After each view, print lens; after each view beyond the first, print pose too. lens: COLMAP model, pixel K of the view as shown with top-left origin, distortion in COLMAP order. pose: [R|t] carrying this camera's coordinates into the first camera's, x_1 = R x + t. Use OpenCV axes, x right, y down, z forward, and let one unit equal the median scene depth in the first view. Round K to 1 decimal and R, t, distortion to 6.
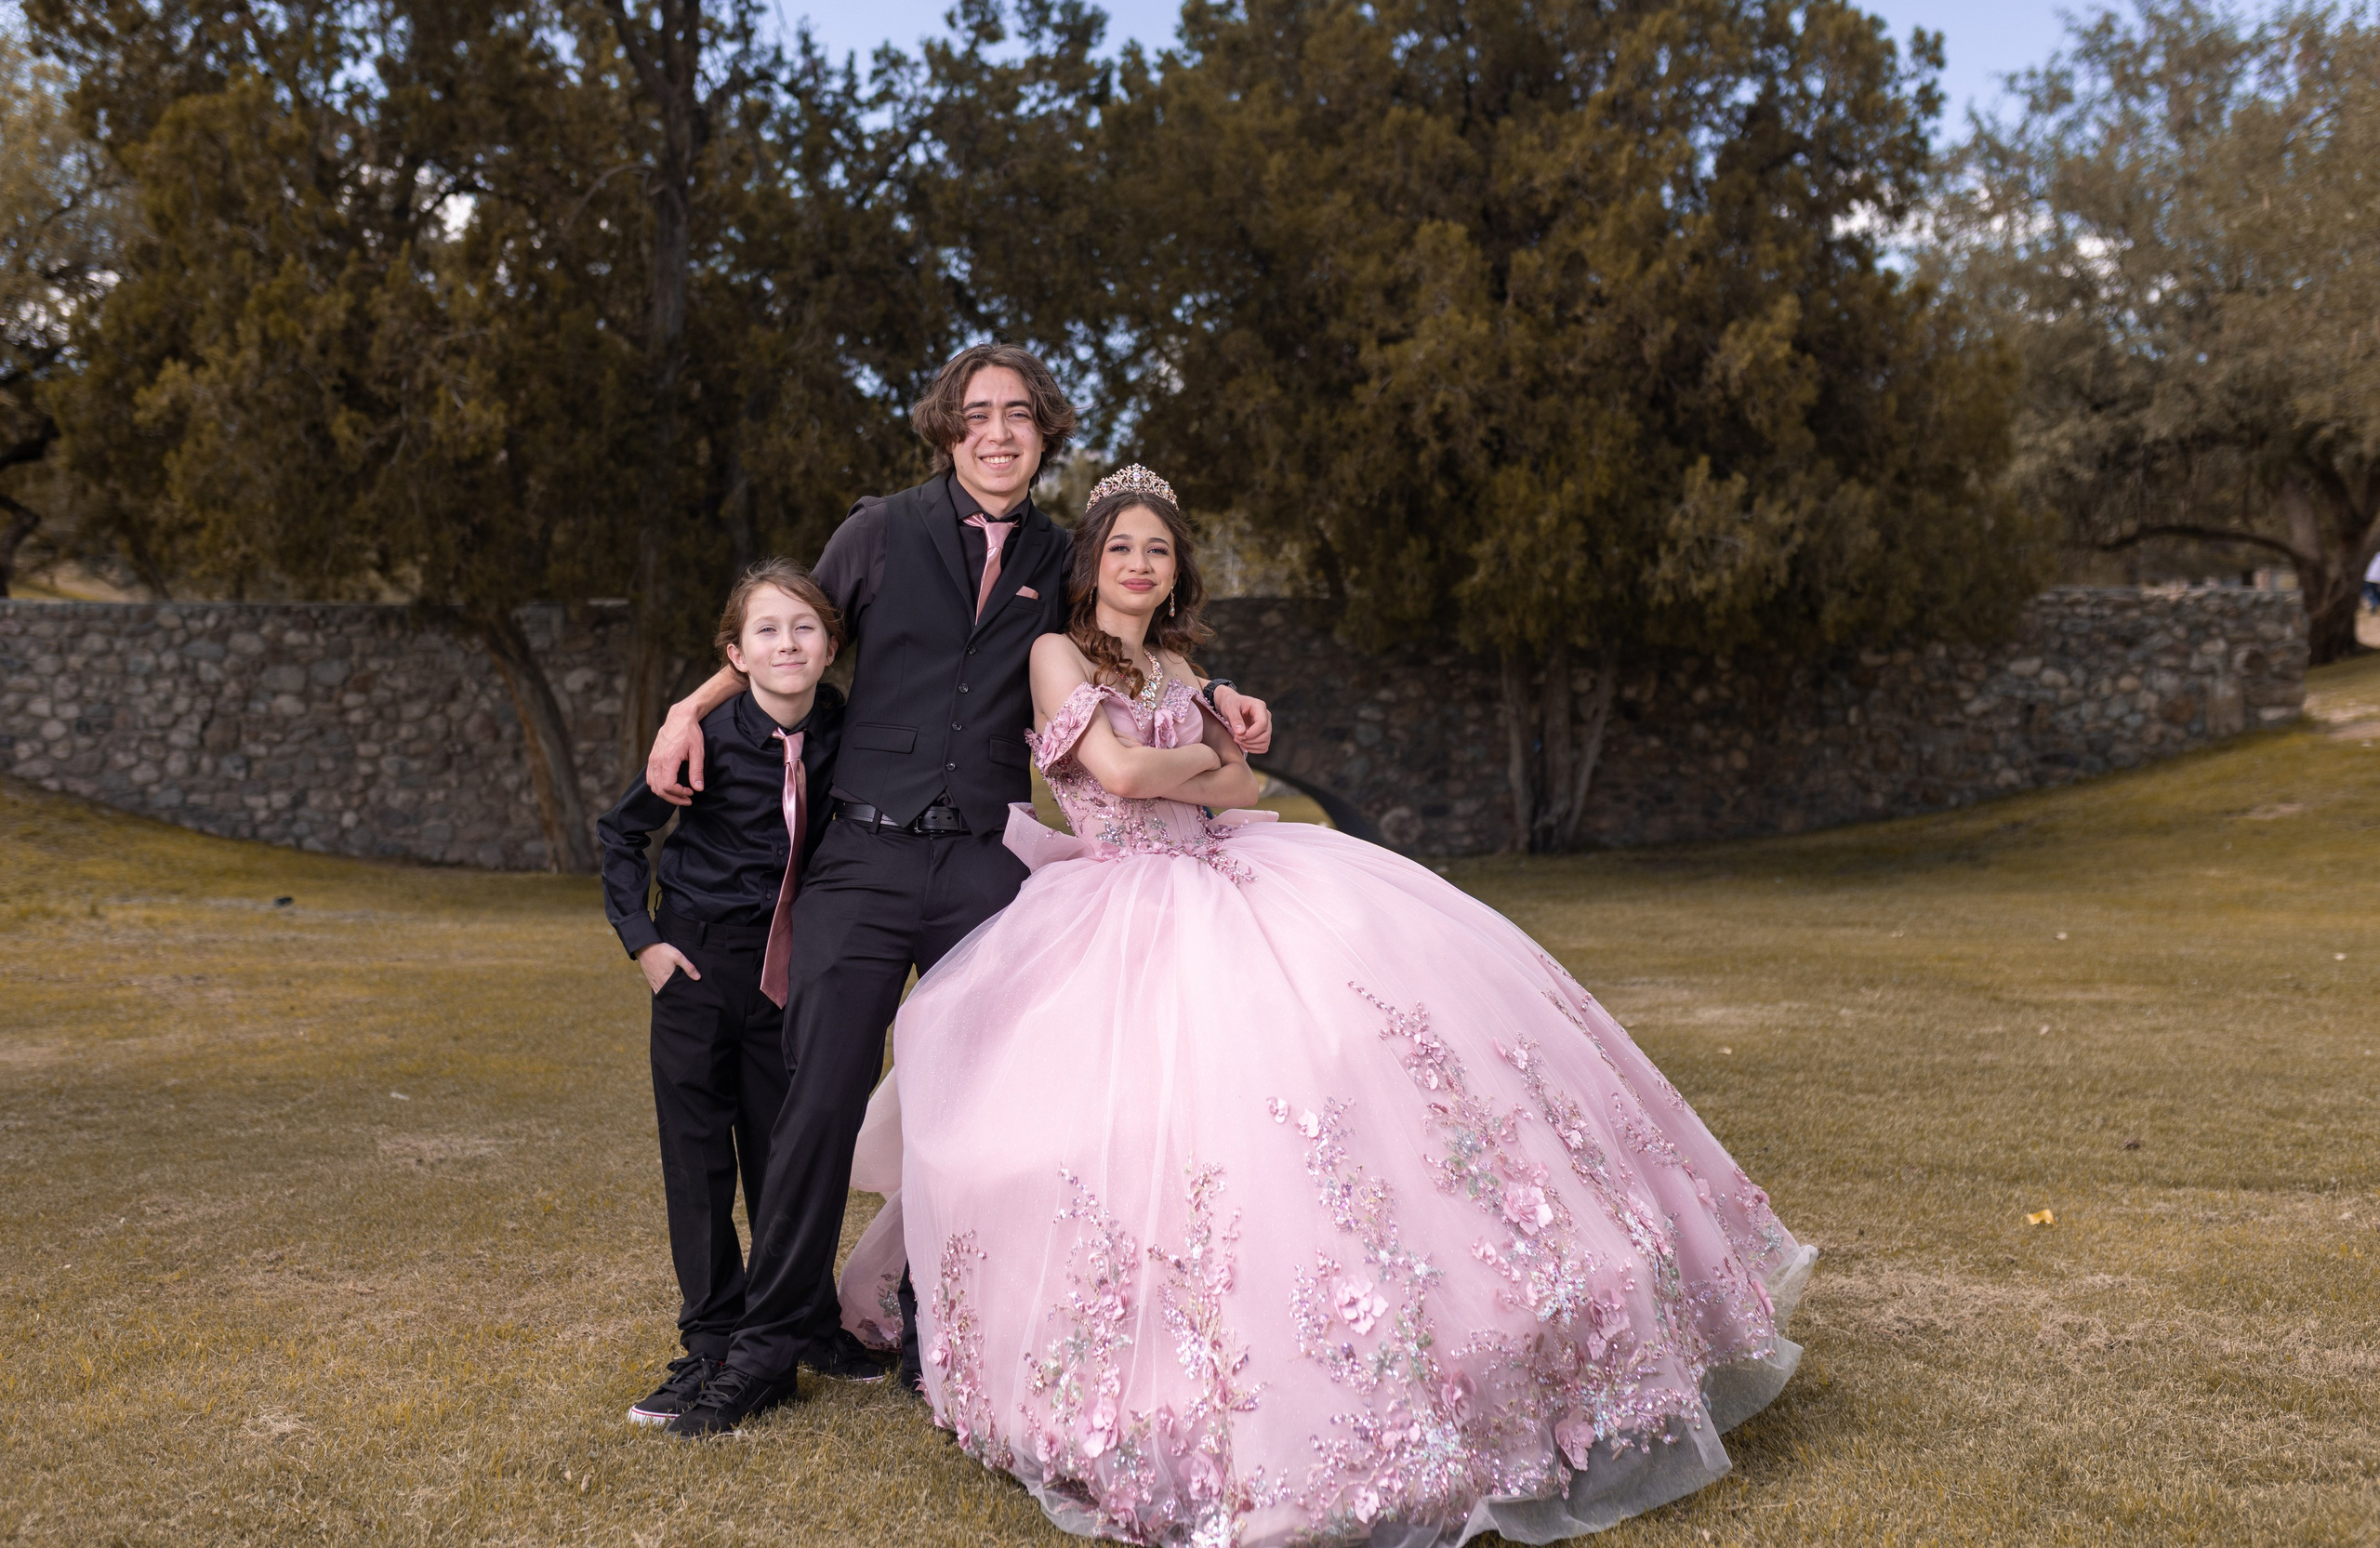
lens RADIAL K [[2395.7, 0, 1158.4], [0, 2395.7, 749.9], [0, 0, 1]] dist [0.000535, 0.000000]
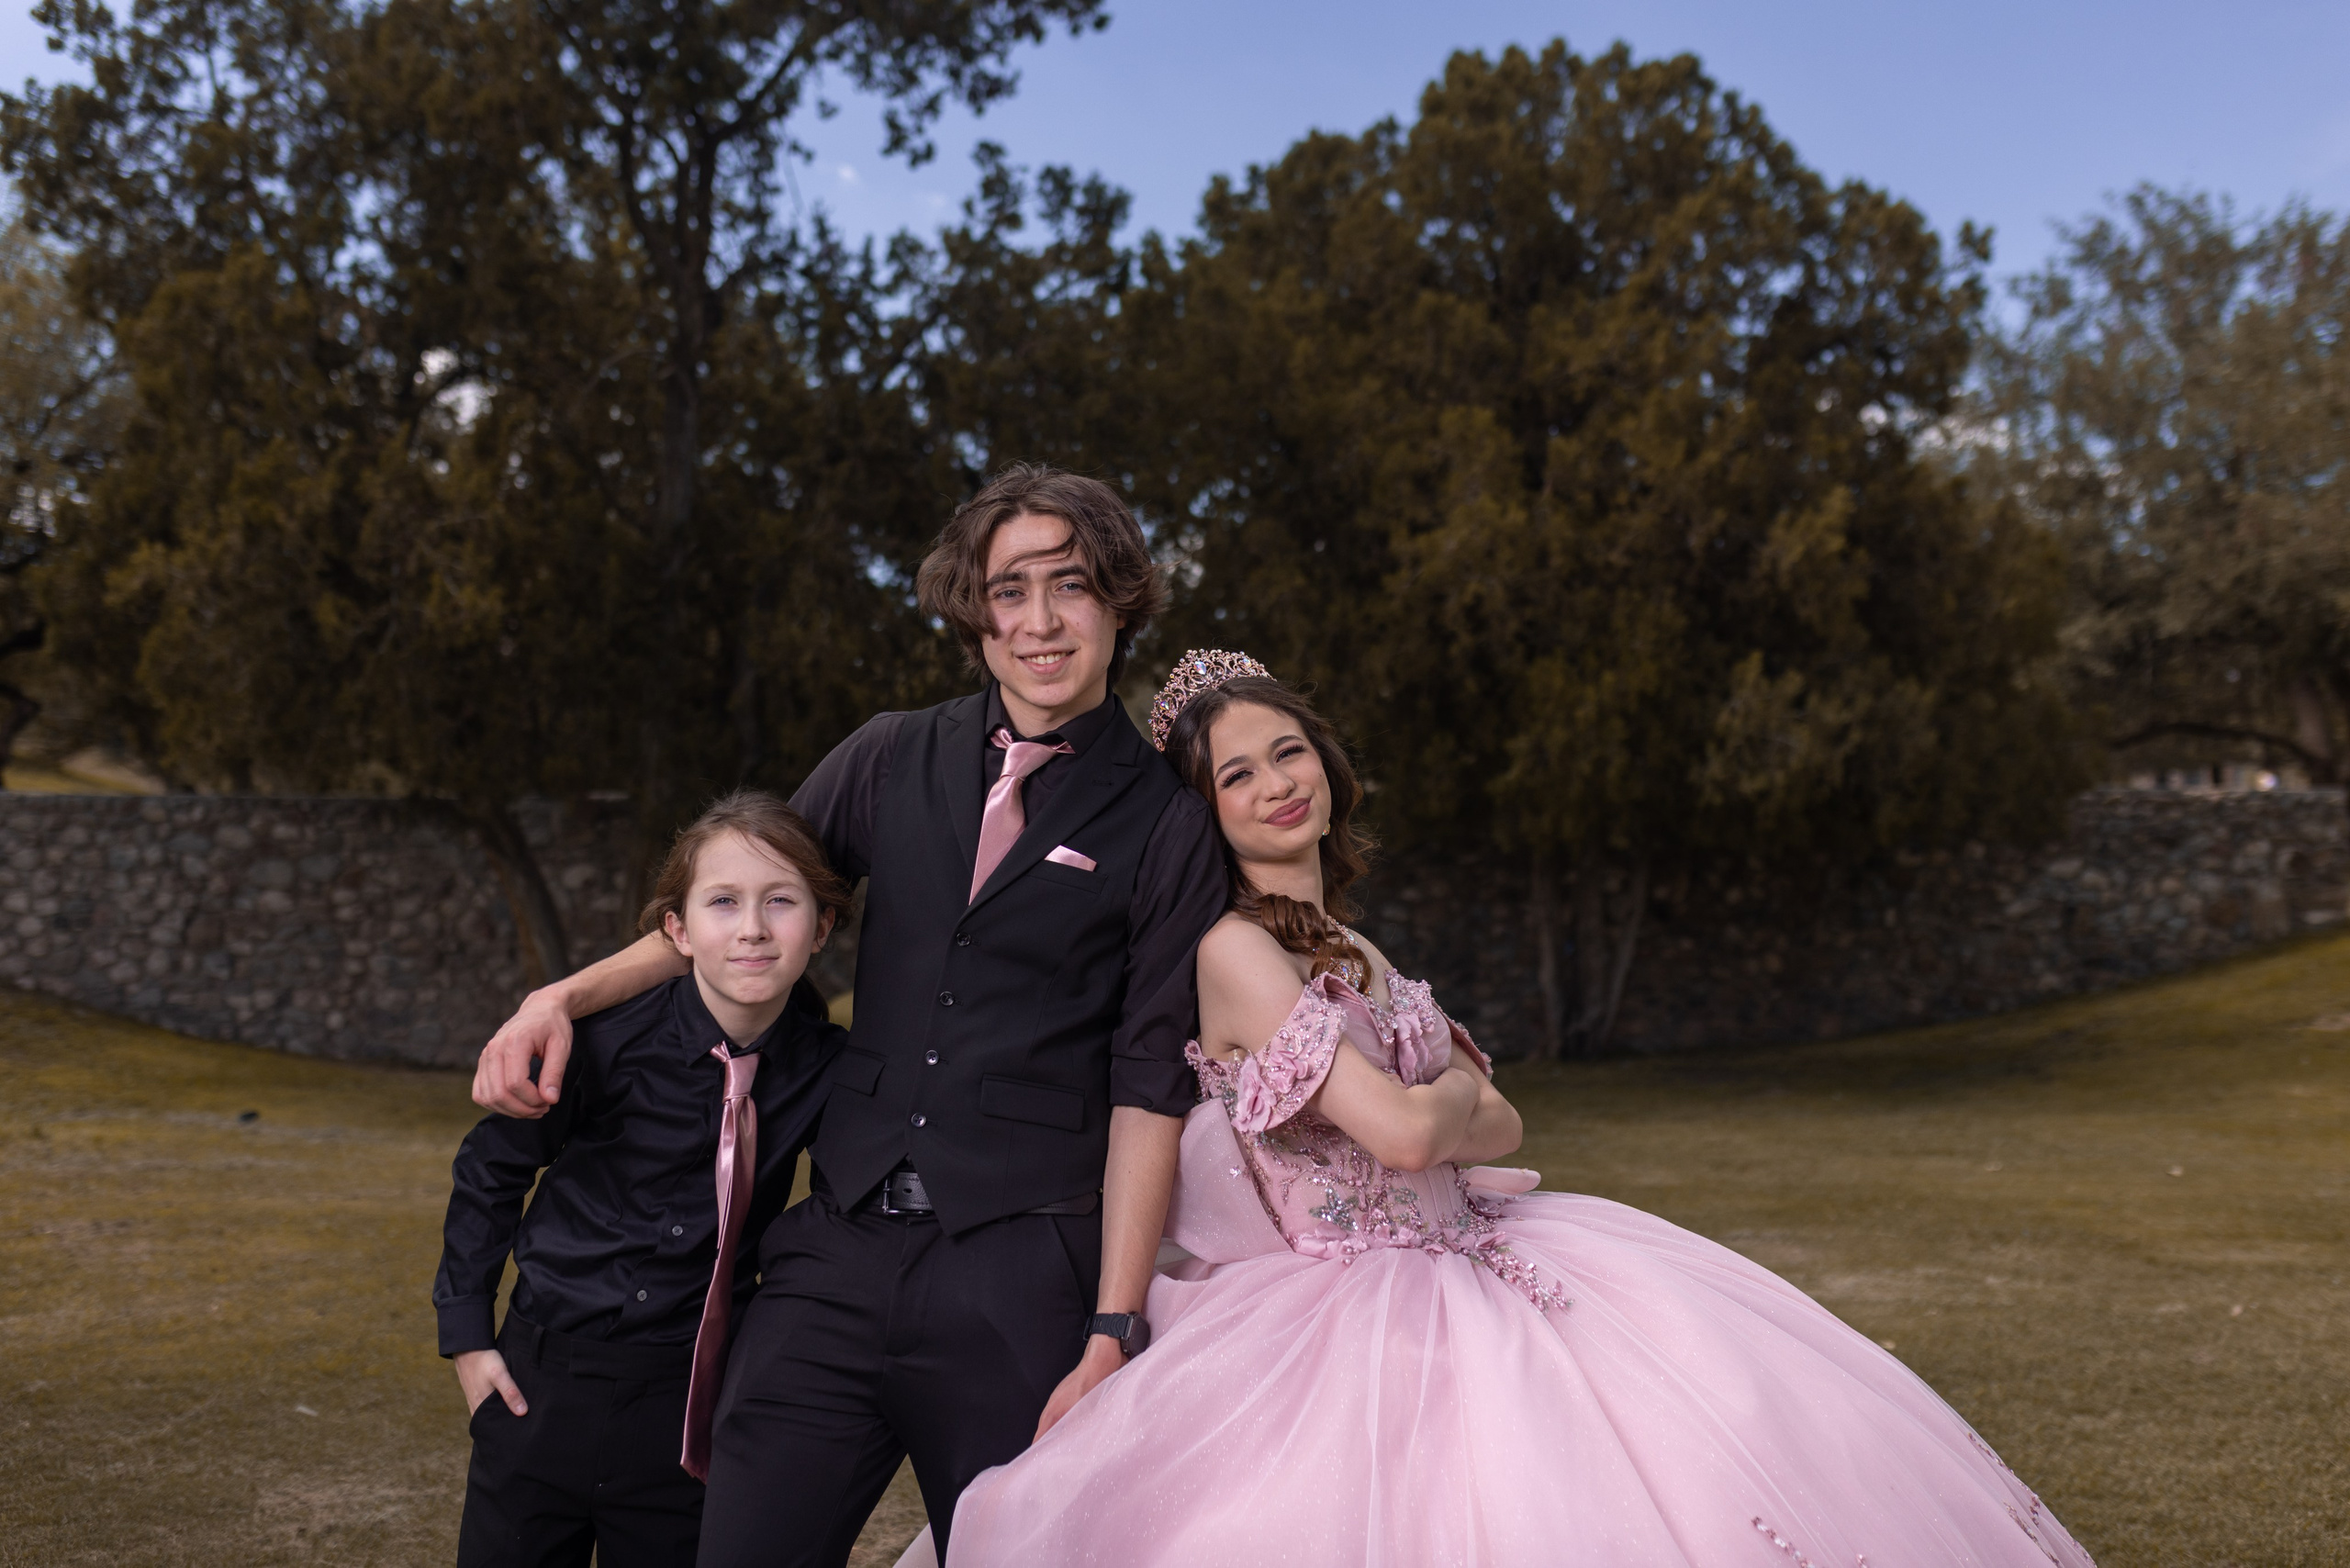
lens RADIAL K [[2301.2, 0, 1175.1], [0, 2301.2, 785.1], [0, 0, 1]] dist [0.003755, 0.000000]
pose [[0.999951, 0.004181, 0.008973, -0.009257], [-0.003597, 0.997933, -0.064164, -0.007084], [-0.009223, 0.064128, 0.997899, 0.067968]]
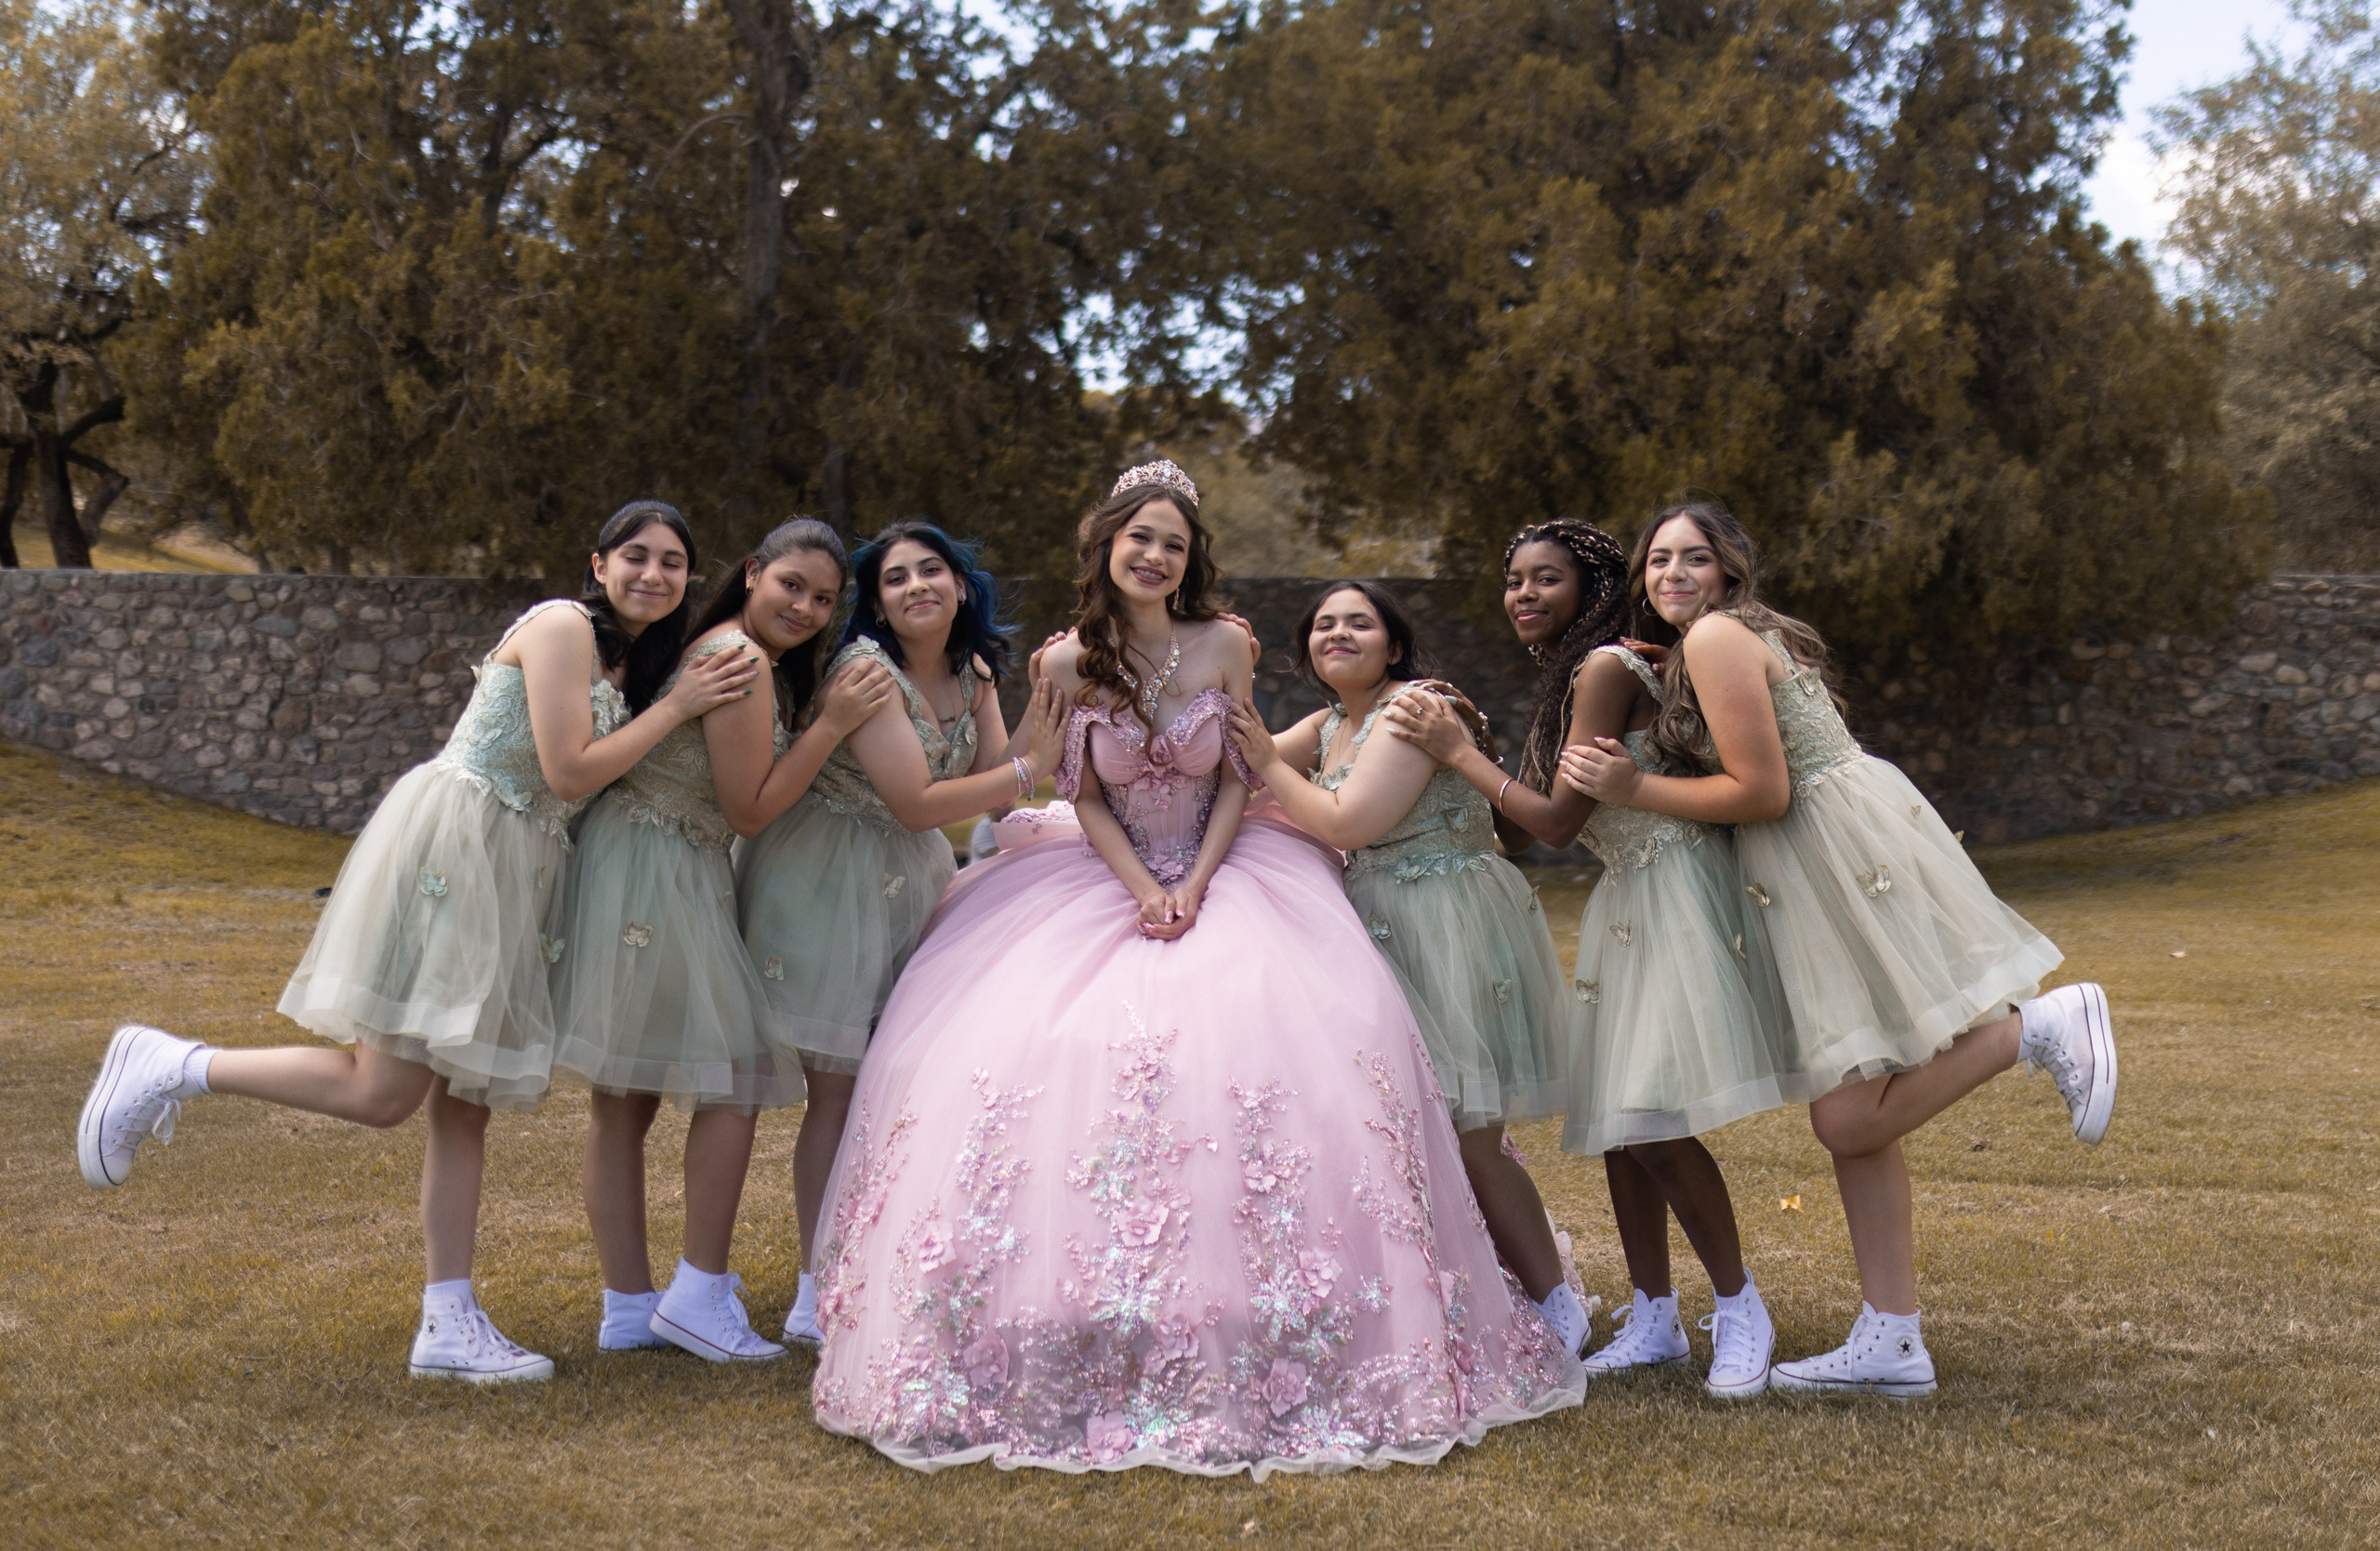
lens RADIAL K [[2731.3, 0, 1278.5], [0, 2731.3, 636.1], [0, 0, 1]] dist [0.002493, 0.000000]
pose [[0.998528, 0.009241, -0.053448, 0.050742], [-0.011363, 0.999154, -0.039534, 0.000418], [0.053037, 0.040083, 0.997788, -0.045334]]
